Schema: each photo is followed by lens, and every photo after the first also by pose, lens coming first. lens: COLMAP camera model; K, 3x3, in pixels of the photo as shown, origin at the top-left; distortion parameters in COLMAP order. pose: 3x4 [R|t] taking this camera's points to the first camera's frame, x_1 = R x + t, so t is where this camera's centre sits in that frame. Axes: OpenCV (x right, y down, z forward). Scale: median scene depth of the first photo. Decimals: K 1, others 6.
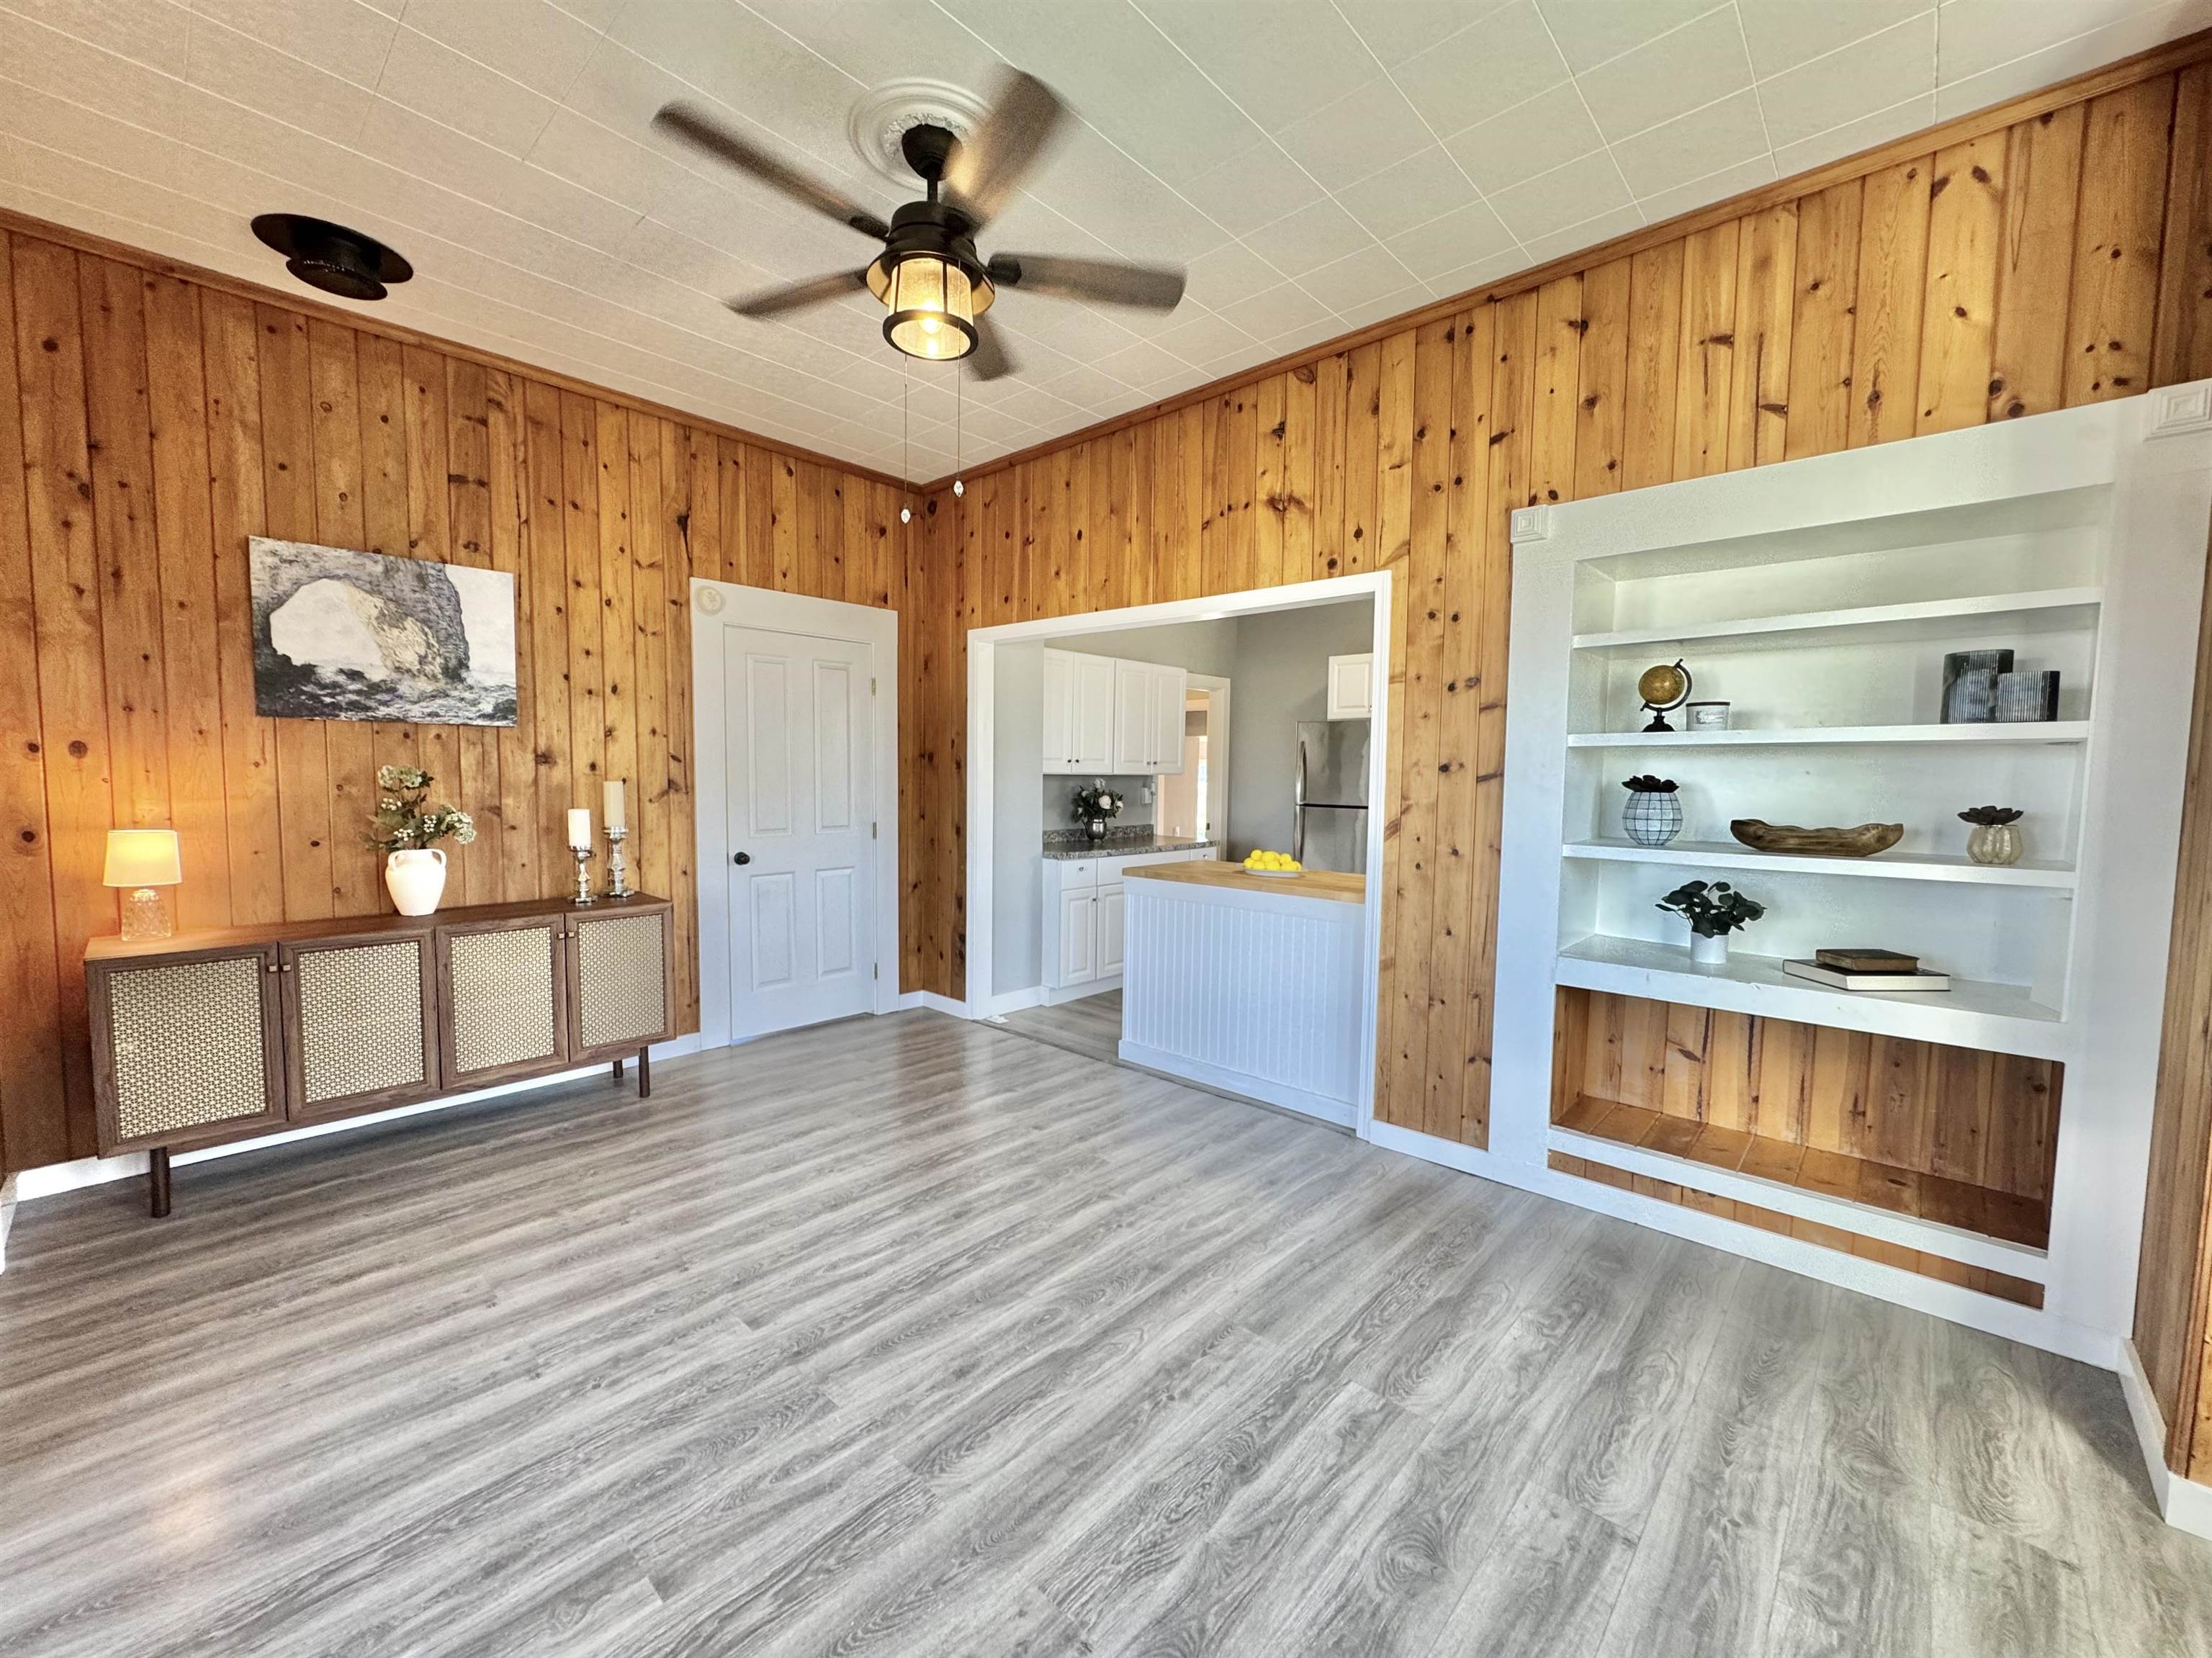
lens RADIAL K [[882.1, 0, 1106.2], [0, 882.1, 830.6], [0, 0, 1]] dist [-0.000300, -0.000135]
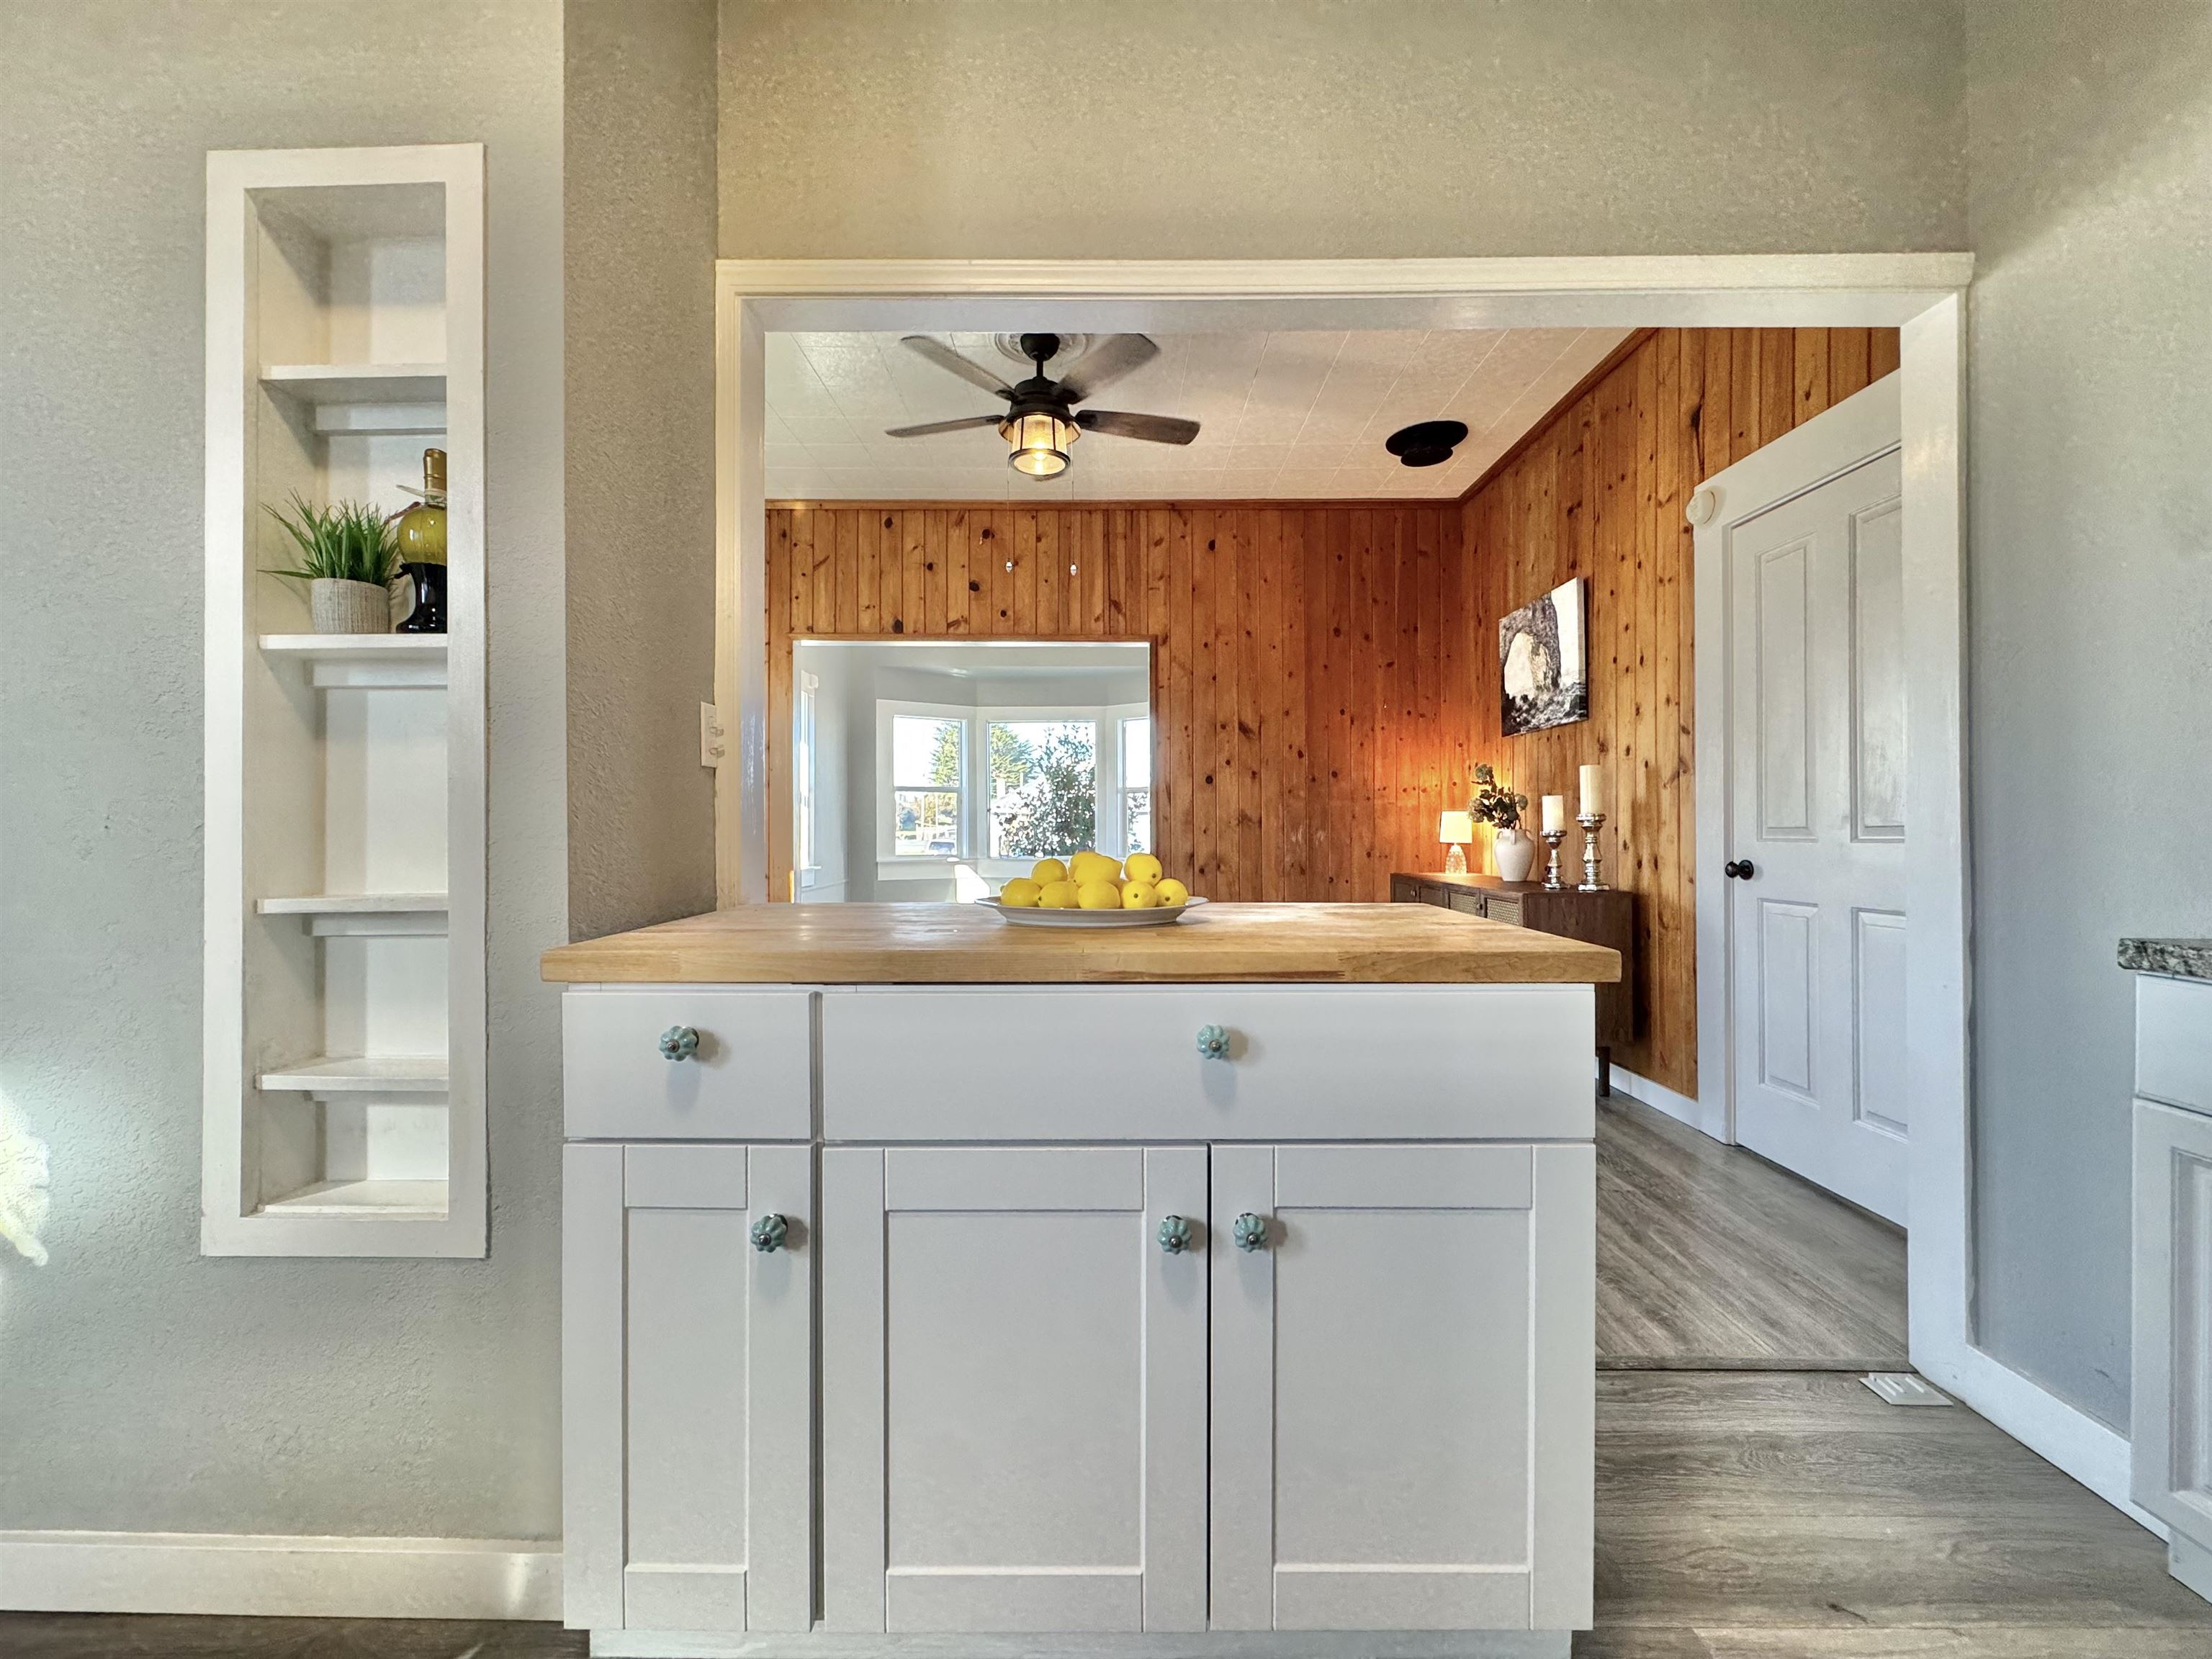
lens RADIAL K [[882.2, 0, 1106.2], [0, 882.2, 831.1], [0, 0, 1]] dist [-0.000300, -0.000135]
pose [[-0.737557, -0.011378, -0.675189, 0.531510], [-0.054604, 0.997589, 0.042837, 0.001340], [0.673074, 0.068462, -0.736400, 1.615967]]
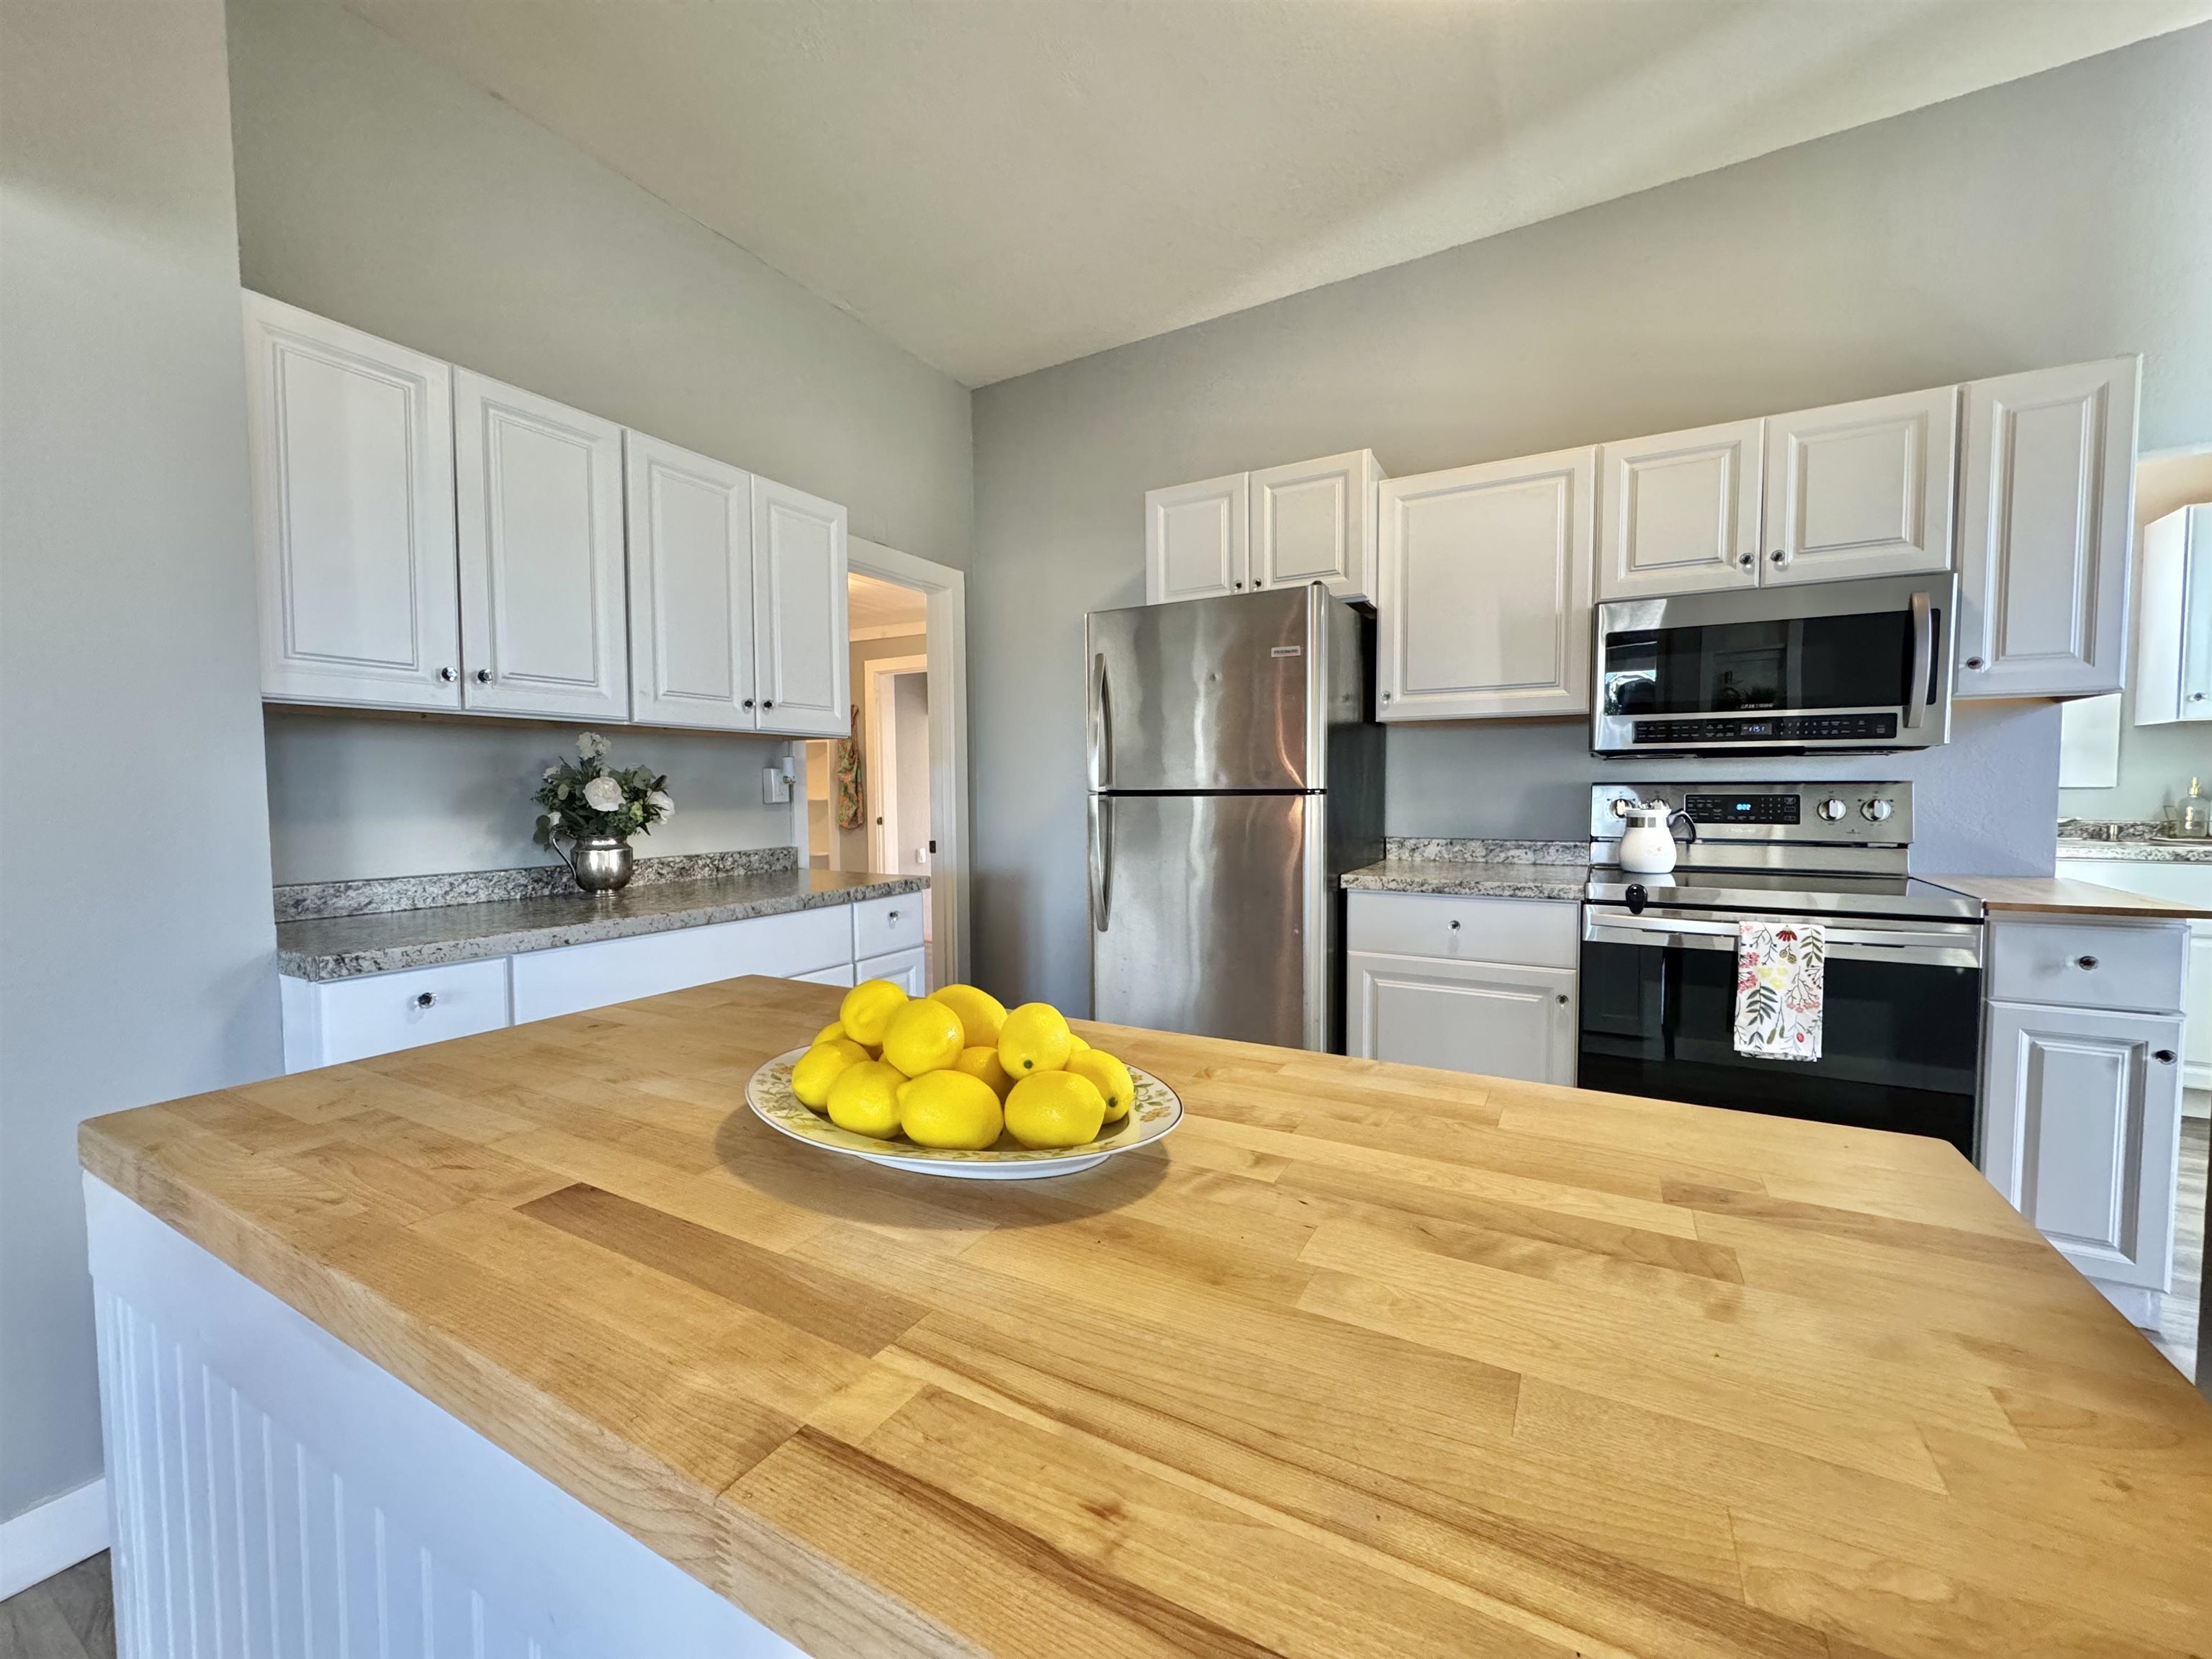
lens RADIAL K [[882.2, 0, 1106.2], [0, 882.2, 831.1], [0, 0, 1]] dist [-0.000300, -0.000135]
pose [[0.973234, -0.032679, 0.227482, 0.230692], [0.037106, 0.999196, -0.015212, -0.004629], [-0.226802, 0.023246, 0.973663, 1.077680]]
